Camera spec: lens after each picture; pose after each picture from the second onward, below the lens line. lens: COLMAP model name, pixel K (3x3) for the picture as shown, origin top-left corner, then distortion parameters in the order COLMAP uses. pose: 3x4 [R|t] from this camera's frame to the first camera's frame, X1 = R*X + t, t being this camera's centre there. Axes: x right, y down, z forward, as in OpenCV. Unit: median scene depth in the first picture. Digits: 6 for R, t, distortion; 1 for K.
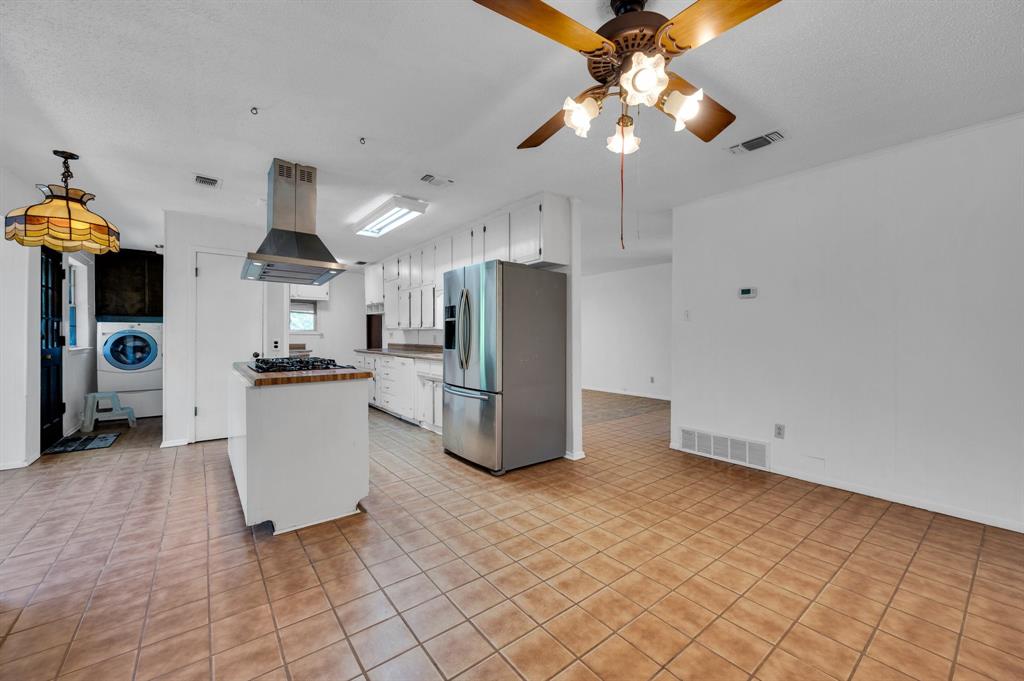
lens RADIAL K [[405.2, 0, 513.9], [0, 405.2, 337.4], [0, 0, 1]] dist [-0.000287, 0.000101]
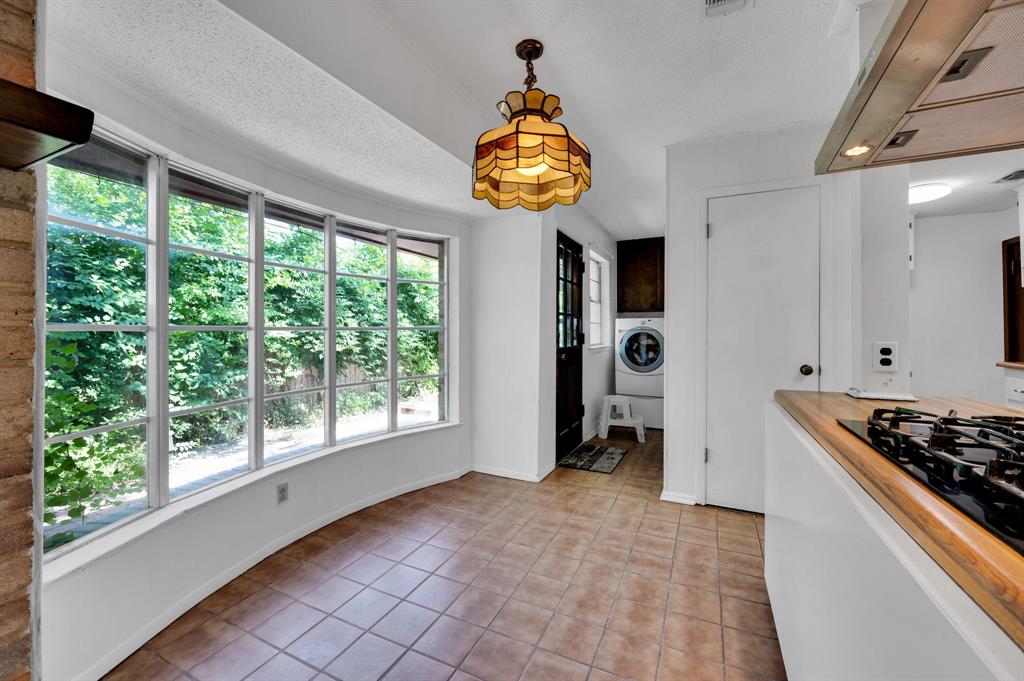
lens RADIAL K [[405.2, 0, 513.5], [0, 405.2, 332.2], [0, 0, 1]] dist [-0.000287, 0.000101]
pose [[0.443430, -0.001120, -0.896308, -0.434423], [-0.003956, 0.999987, -0.003207, -0.003027], [0.896300, 0.004968, 0.443420, 0.555080]]
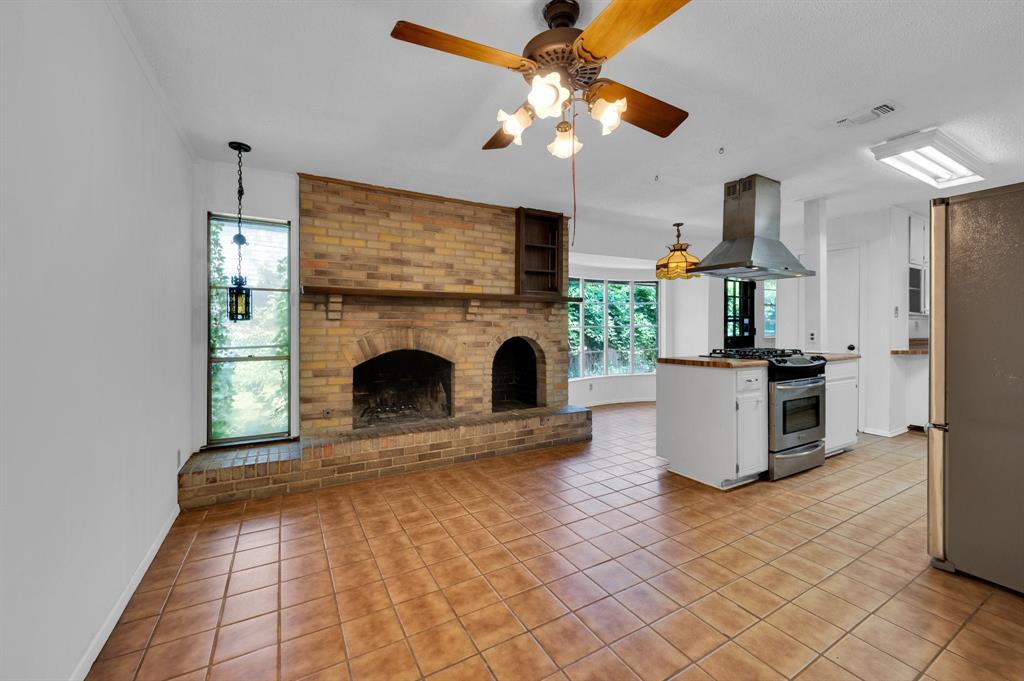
lens RADIAL K [[405.2, 0, 516.2], [0, 405.2, 330.2], [0, 0, 1]] dist [-0.000287, 0.000101]
pose [[-0.138749, 0.005987, -0.990309, 0.575089], [0.000067, 0.999982, 0.006036, -0.005454], [0.990328, 0.000771, -0.138747, 0.439756]]
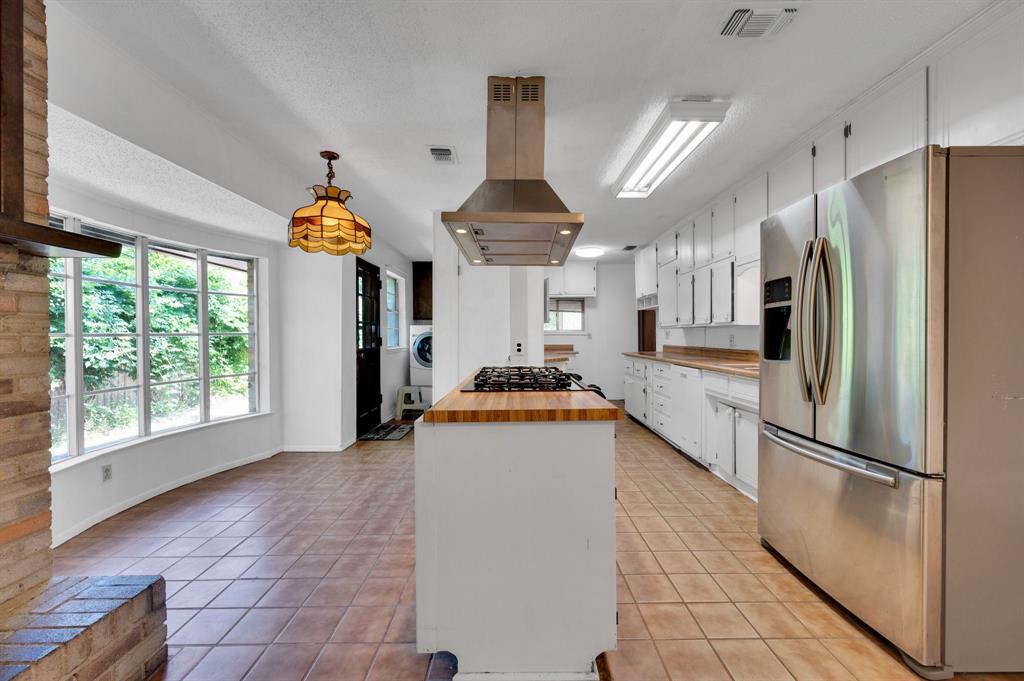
lens RADIAL K [[405.2, 0, 513.7], [0, 405.2, 340.0], [0, 0, 1]] dist [-0.000287, 0.000101]
pose [[0.789510, 0.001662, -0.613736, -0.110478], [0.002477, 0.999980, 0.005895, -0.002323], [0.613733, -0.006174, 0.789490, 0.390214]]
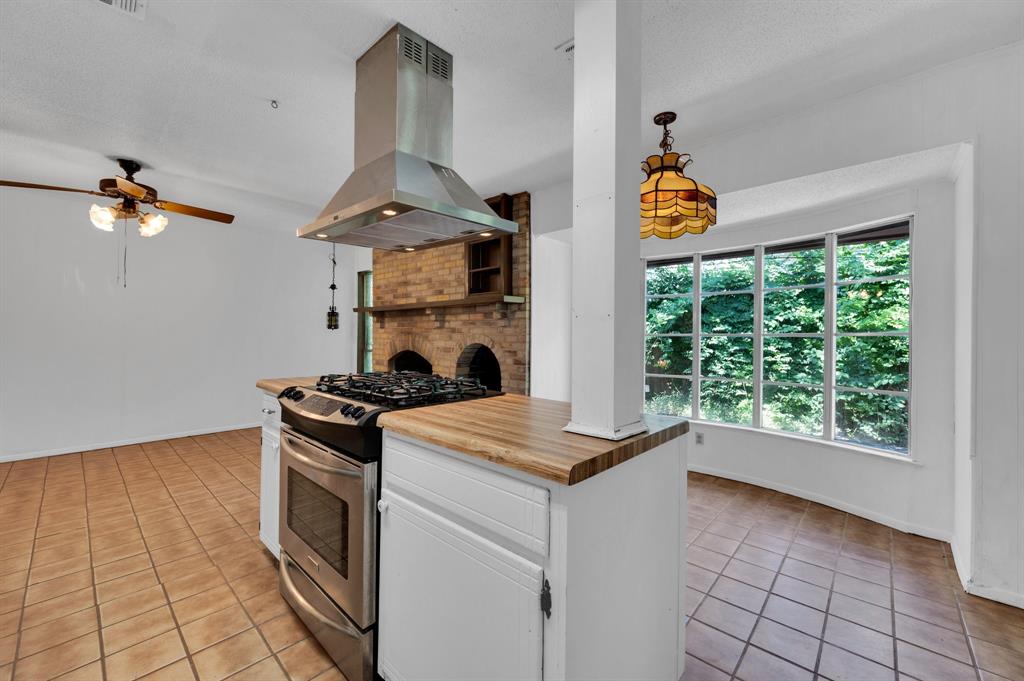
lens RADIAL K [[405.2, 0, 513.4], [0, 405.2, 333.0], [0, 0, 1]] dist [-0.000287, 0.000101]
pose [[-0.985220, -0.008869, -0.171065, -0.529538], [-0.008738, 0.999961, -0.001524, -0.008400], [0.171072, -0.000007, -0.985259, 1.397280]]
